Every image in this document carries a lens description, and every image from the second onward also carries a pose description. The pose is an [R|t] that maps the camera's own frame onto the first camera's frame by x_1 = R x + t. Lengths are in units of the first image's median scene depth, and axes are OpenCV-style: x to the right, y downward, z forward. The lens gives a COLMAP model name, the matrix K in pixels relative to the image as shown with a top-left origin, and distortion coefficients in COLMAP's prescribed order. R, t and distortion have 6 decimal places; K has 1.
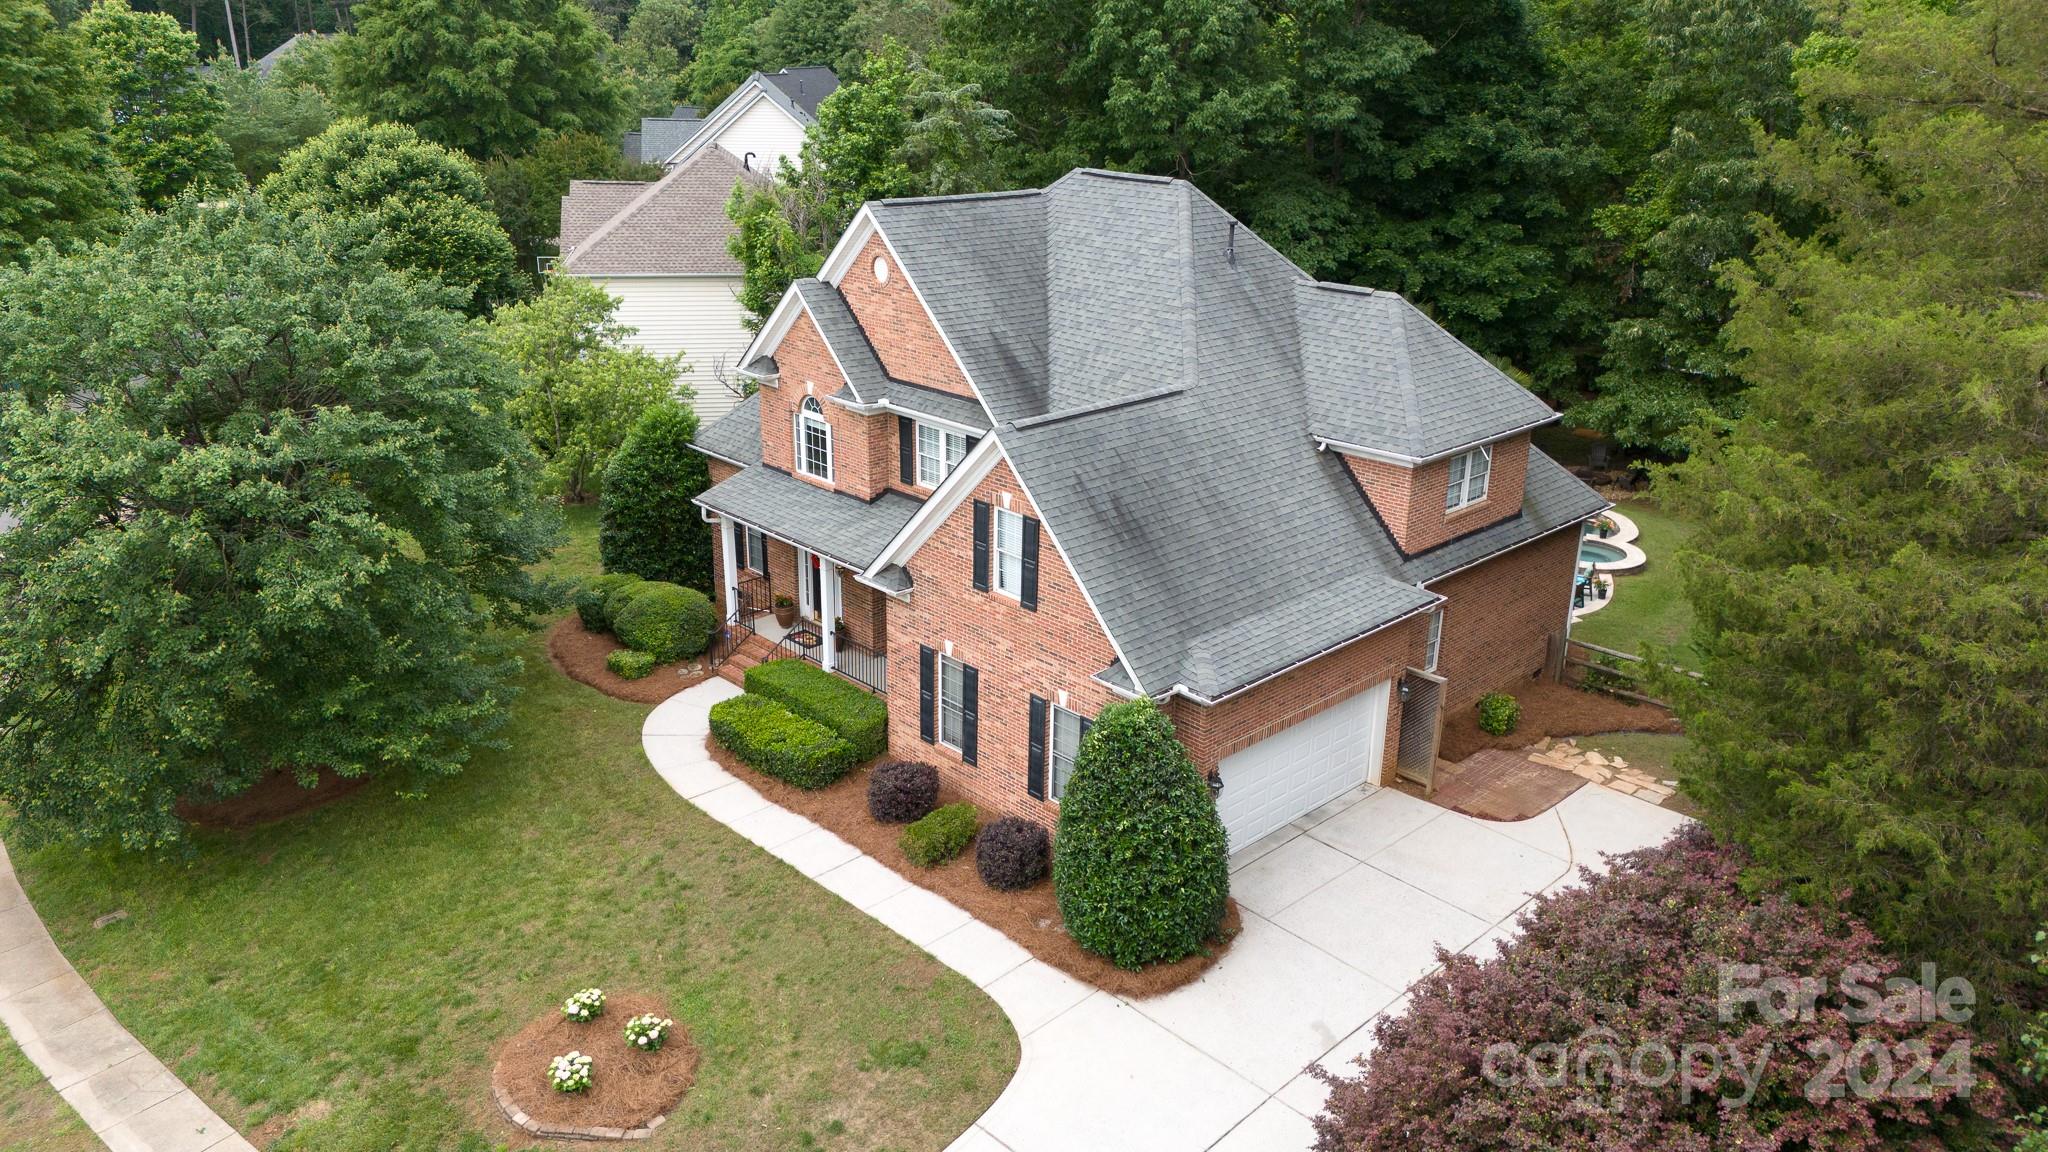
lens RADIAL K [[1500.5, 0, 1024.0], [0, 1500.5, 576.0], [0, 0, 1]] dist [0.116471, -0.000066]
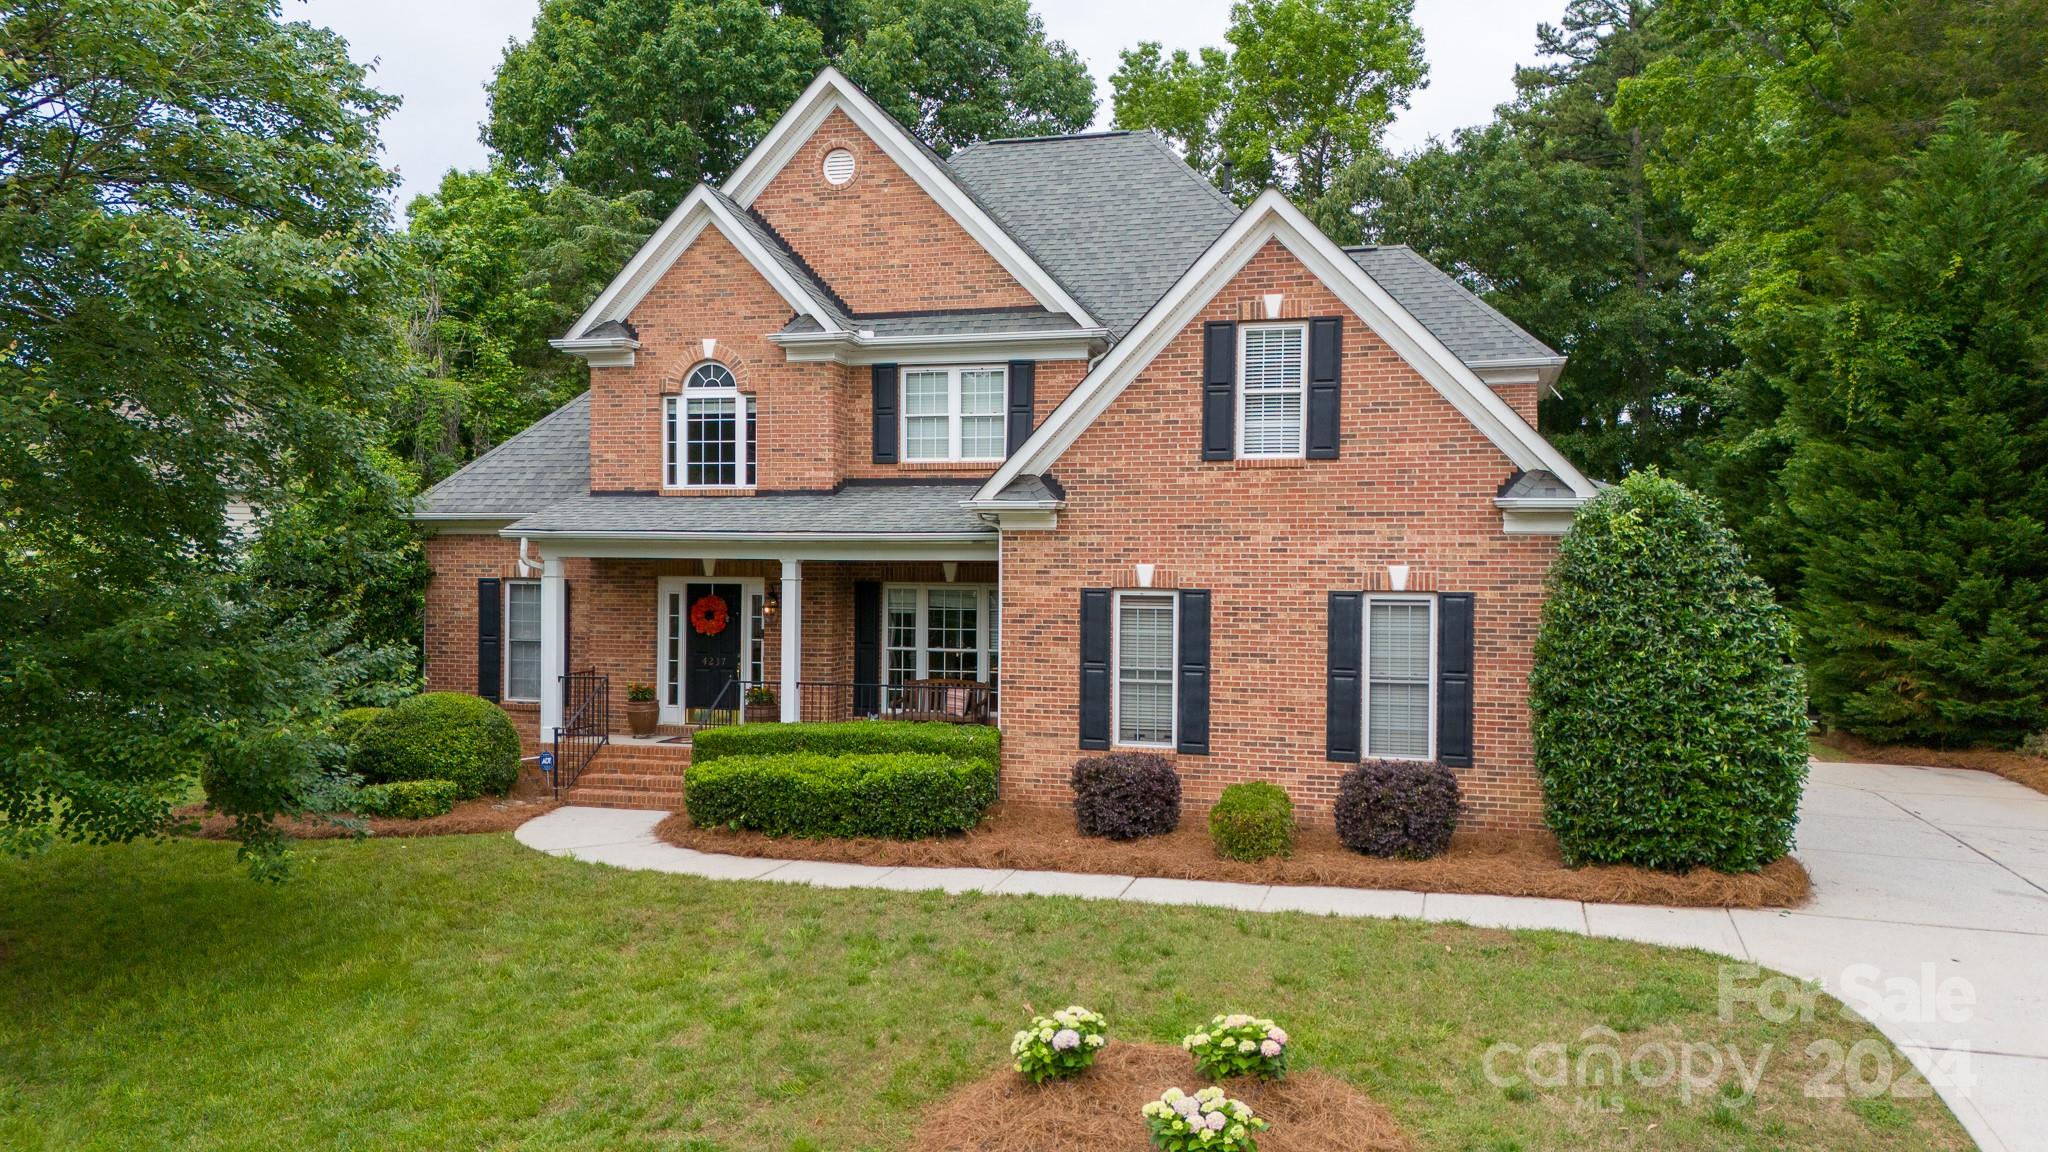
lens RADIAL K [[1500.5, 0, 1024.0], [0, 1500.5, 576.0], [0, 0, 1]] dist [0.116471, -0.000066]
pose [[0.868484, -0.010143, 0.495614, -0.389556], [0.174228, 0.942251, -0.286022, 0.209489], [-0.464091, 0.334755, 0.820097, 0.443409]]
